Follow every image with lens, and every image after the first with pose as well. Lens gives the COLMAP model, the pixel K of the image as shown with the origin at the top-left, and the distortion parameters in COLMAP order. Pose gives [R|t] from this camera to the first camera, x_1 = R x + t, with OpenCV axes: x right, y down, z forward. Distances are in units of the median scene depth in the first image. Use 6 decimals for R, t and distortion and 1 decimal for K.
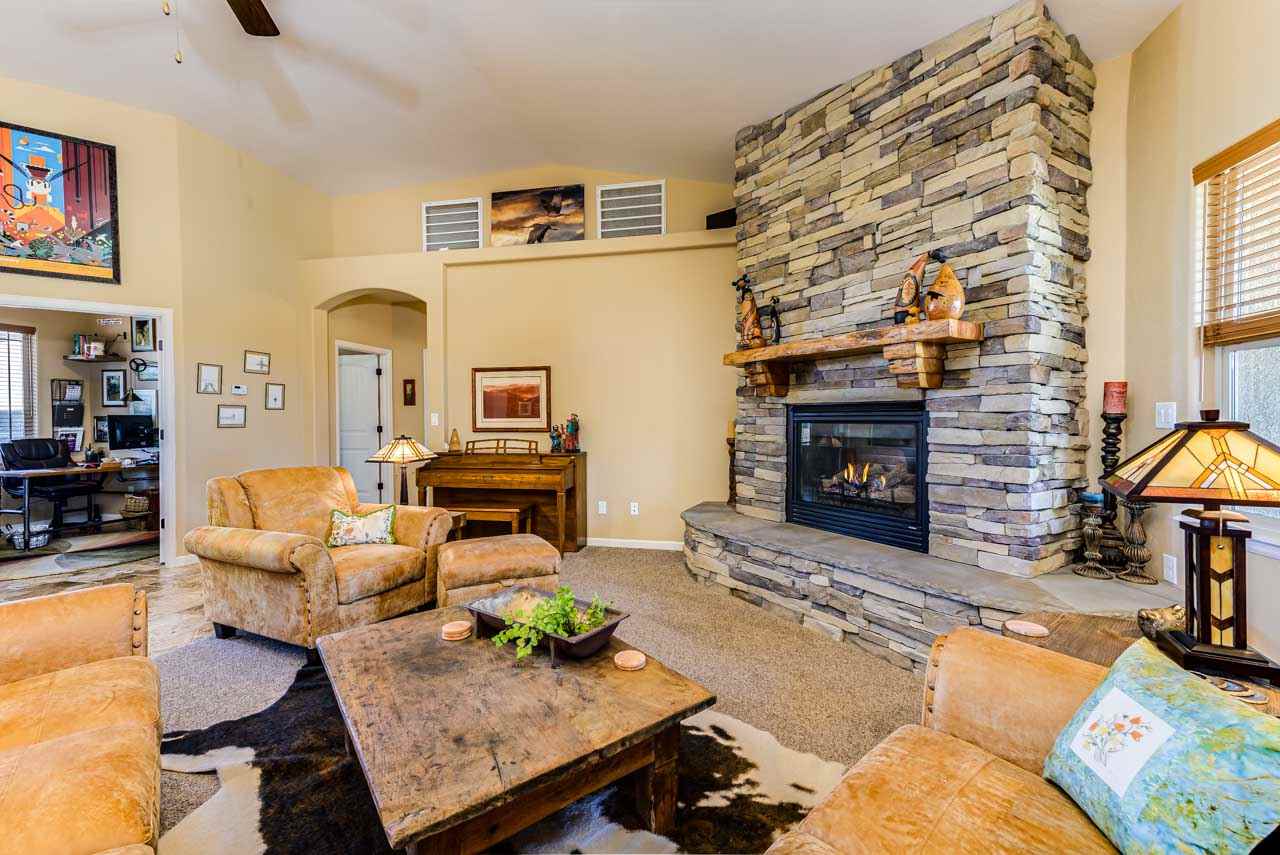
lens RADIAL K [[524.8, 0, 640.0], [0, 524.8, 427.5], [0, 0, 1]] dist [0.025666, -0.000151]
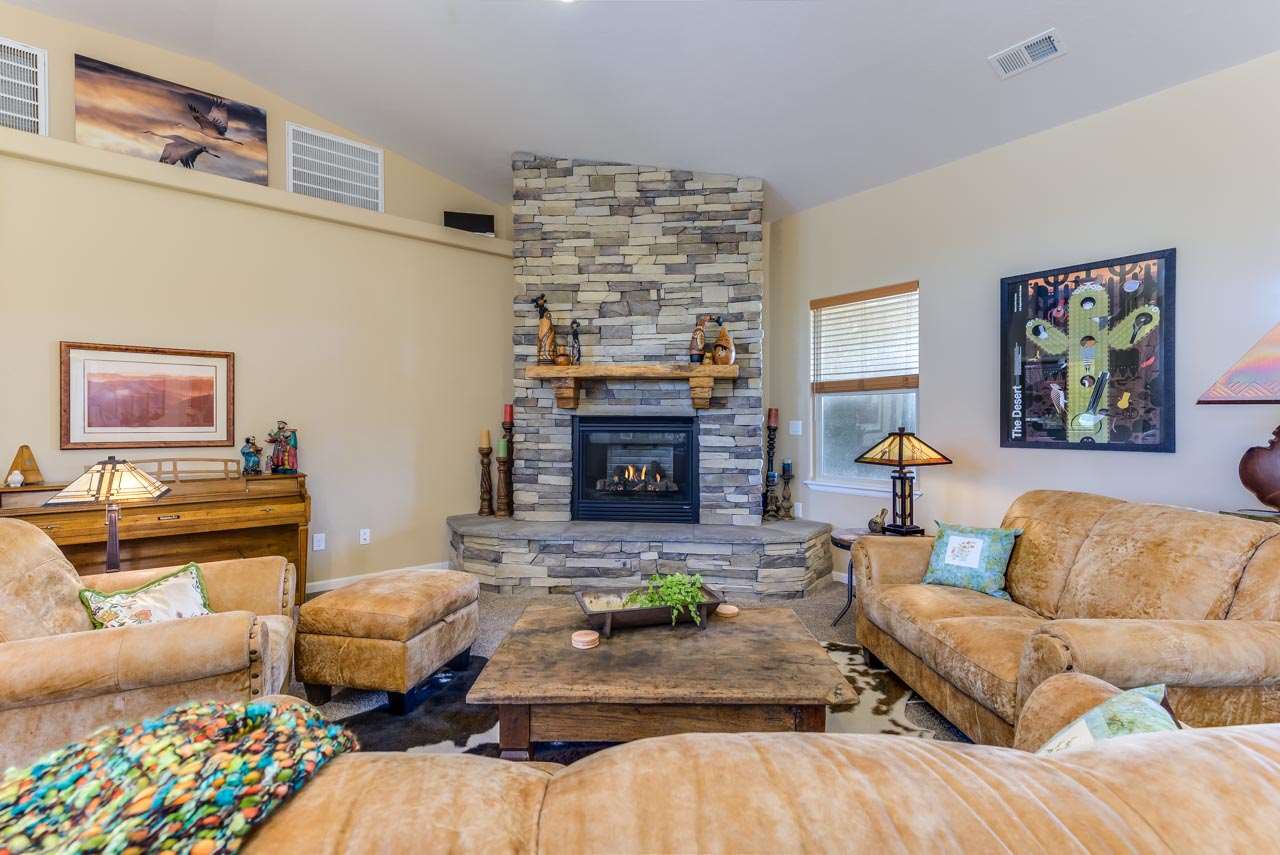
lens RADIAL K [[580.2, 0, 640.0], [0, 580.2, 427.5], [0, 0, 1]] dist [0.021966, -0.001226]
pose [[0.619233, -0.000624, 0.785207, -0.671188], [0.008875, 0.999941, -0.006205, -0.010895], [-0.785157, 0.010810, 0.619202, 0.125965]]
